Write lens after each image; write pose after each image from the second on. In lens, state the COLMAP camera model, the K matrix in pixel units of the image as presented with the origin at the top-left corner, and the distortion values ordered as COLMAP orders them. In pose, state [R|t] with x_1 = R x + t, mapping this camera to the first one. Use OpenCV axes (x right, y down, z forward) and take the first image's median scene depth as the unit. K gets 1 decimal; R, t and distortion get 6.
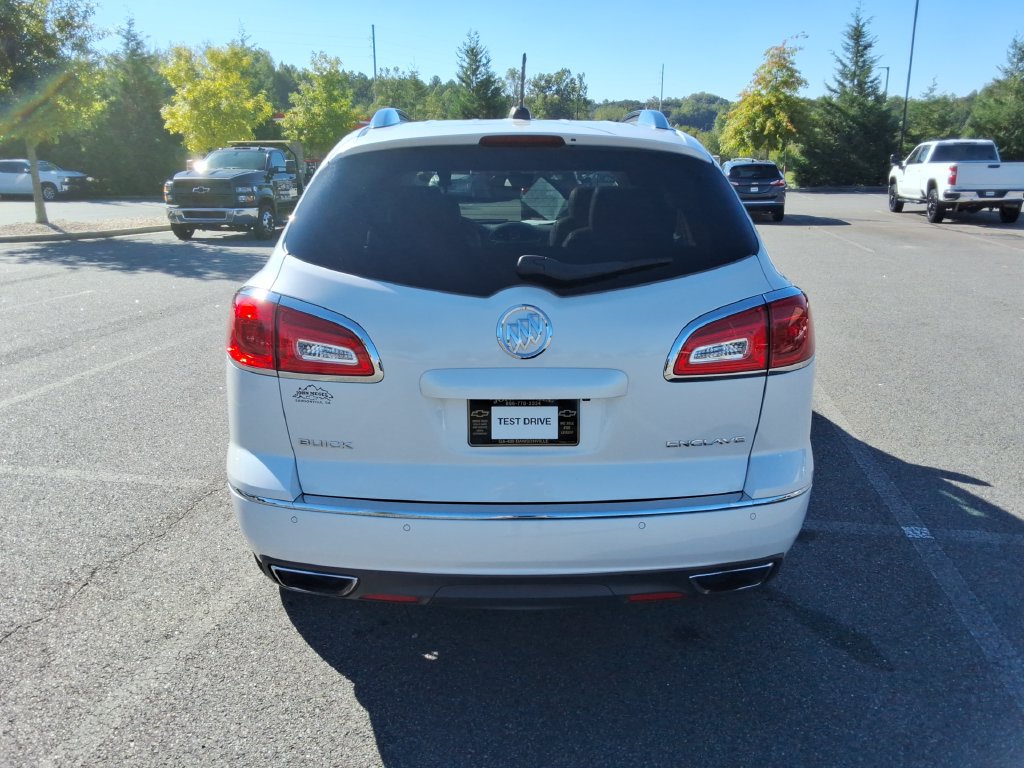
lens RADIAL K [[816.9, 0, 525.1], [0, 816.9, 379.4], [0, 0, 1]] dist [0.098555, -0.147775]
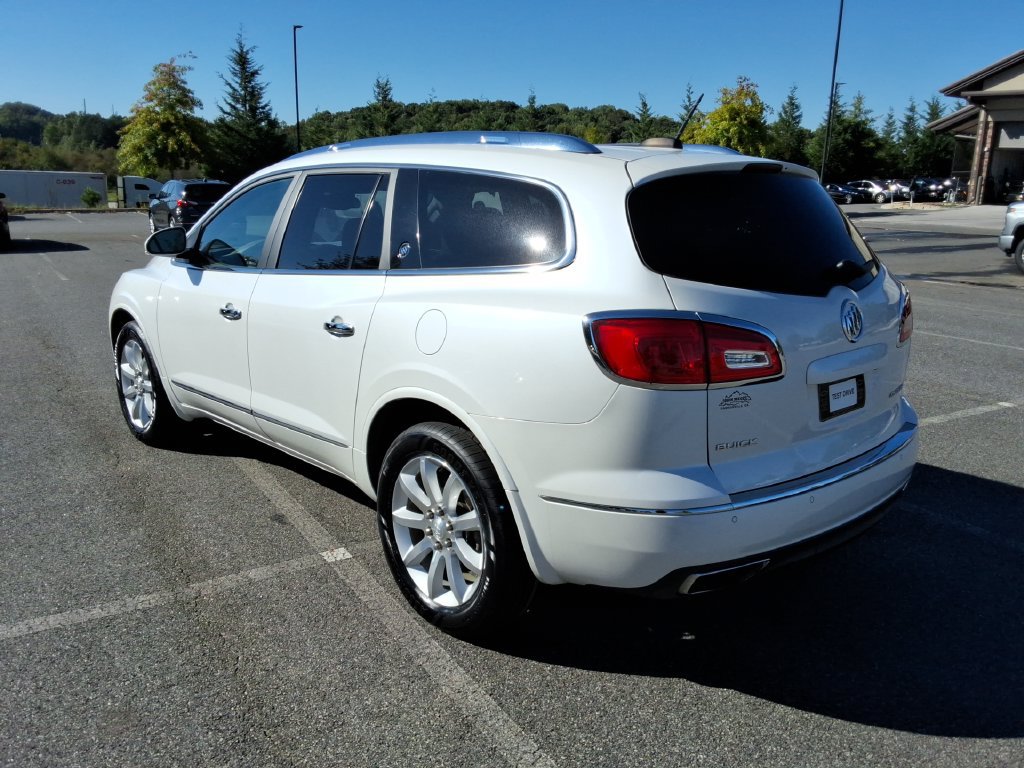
lens RADIAL K [[813.4, 0, 525.2], [0, 813.4, 382.0], [0, 0, 1]] dist [0.098903, -0.148217]
pose [[0.745148, -0.144056, 0.651154, -0.066486], [0.156762, 0.986869, 0.038935, -0.005186], [-0.648213, 0.073064, 0.757946, 0.020485]]
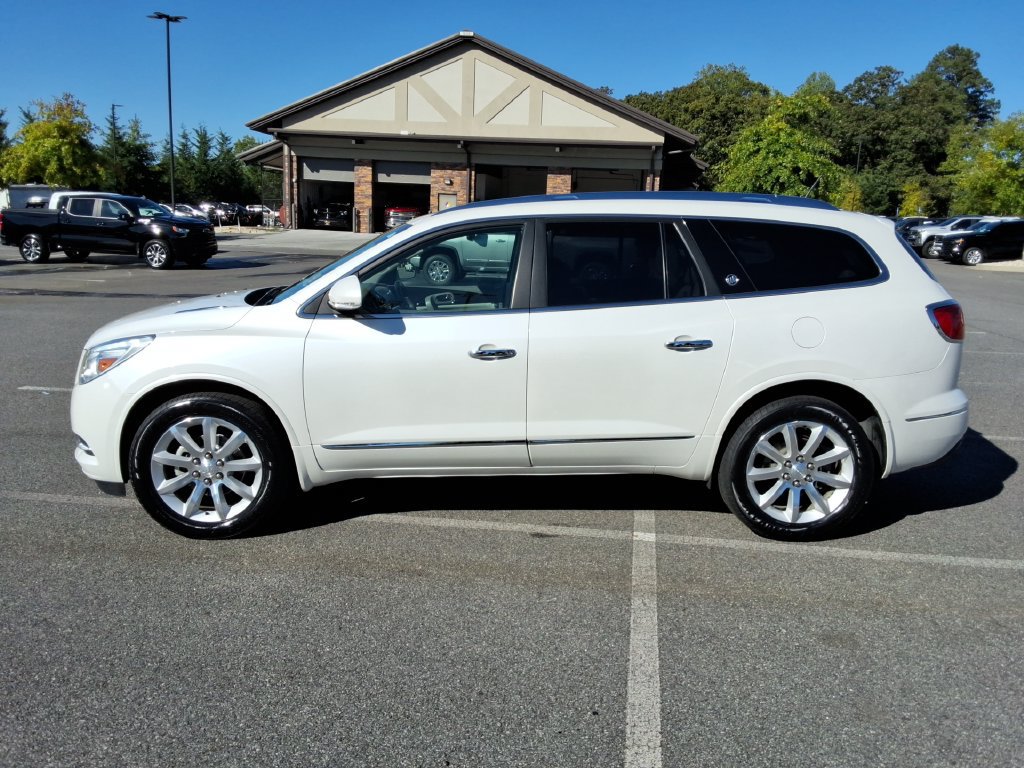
lens RADIAL K [[814.9, 0, 513.3], [0, 814.9, 429.9], [0, 0, 1]] dist [0.004158, -0.082778]
pose [[-0.024312, -0.246353, 0.968875, -0.143756], [0.224997, 0.942948, 0.245407, -0.037154], [-0.974056, 0.223961, 0.032504, 0.136148]]
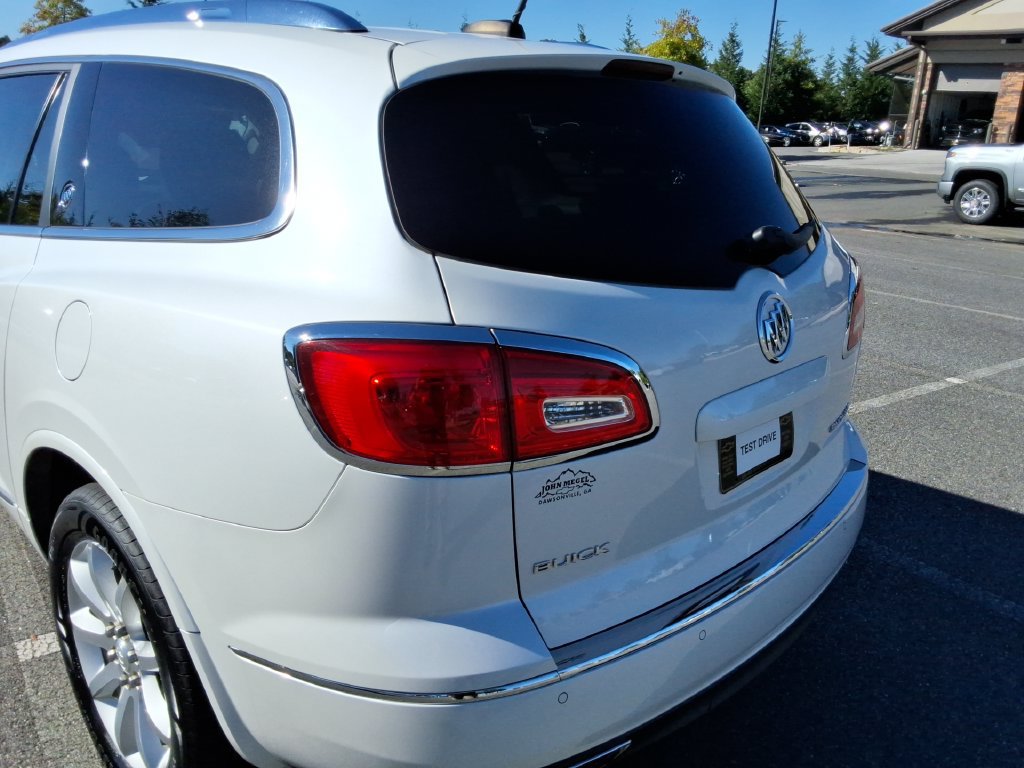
lens RADIAL K [[813.4, 0, 525.2], [0, 813.4, 382.0], [0, 0, 1]] dist [0.098903, -0.148217]
pose [[0.697083, -0.192540, 0.690654, -0.038722], [0.152835, 0.981032, 0.119234, -0.007522], [-0.700512, 0.022441, 0.713288, 0.033766]]
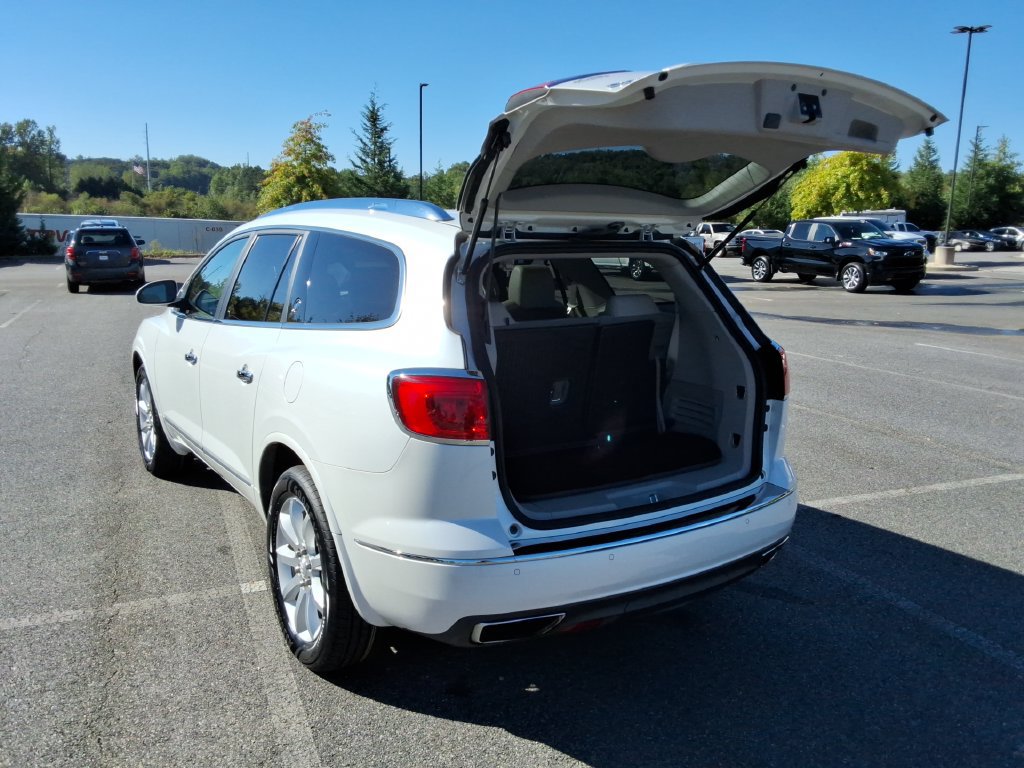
lens RADIAL K [[816.9, 0, 525.1], [0, 816.9, 379.4], [0, 0, 1]] dist [0.098555, -0.147775]
pose [[0.839905, -0.084415, 0.536129, -0.048787], [0.124440, 0.991467, -0.038840, -0.002492], [-0.528275, 0.099337, 0.843242, 0.001970]]
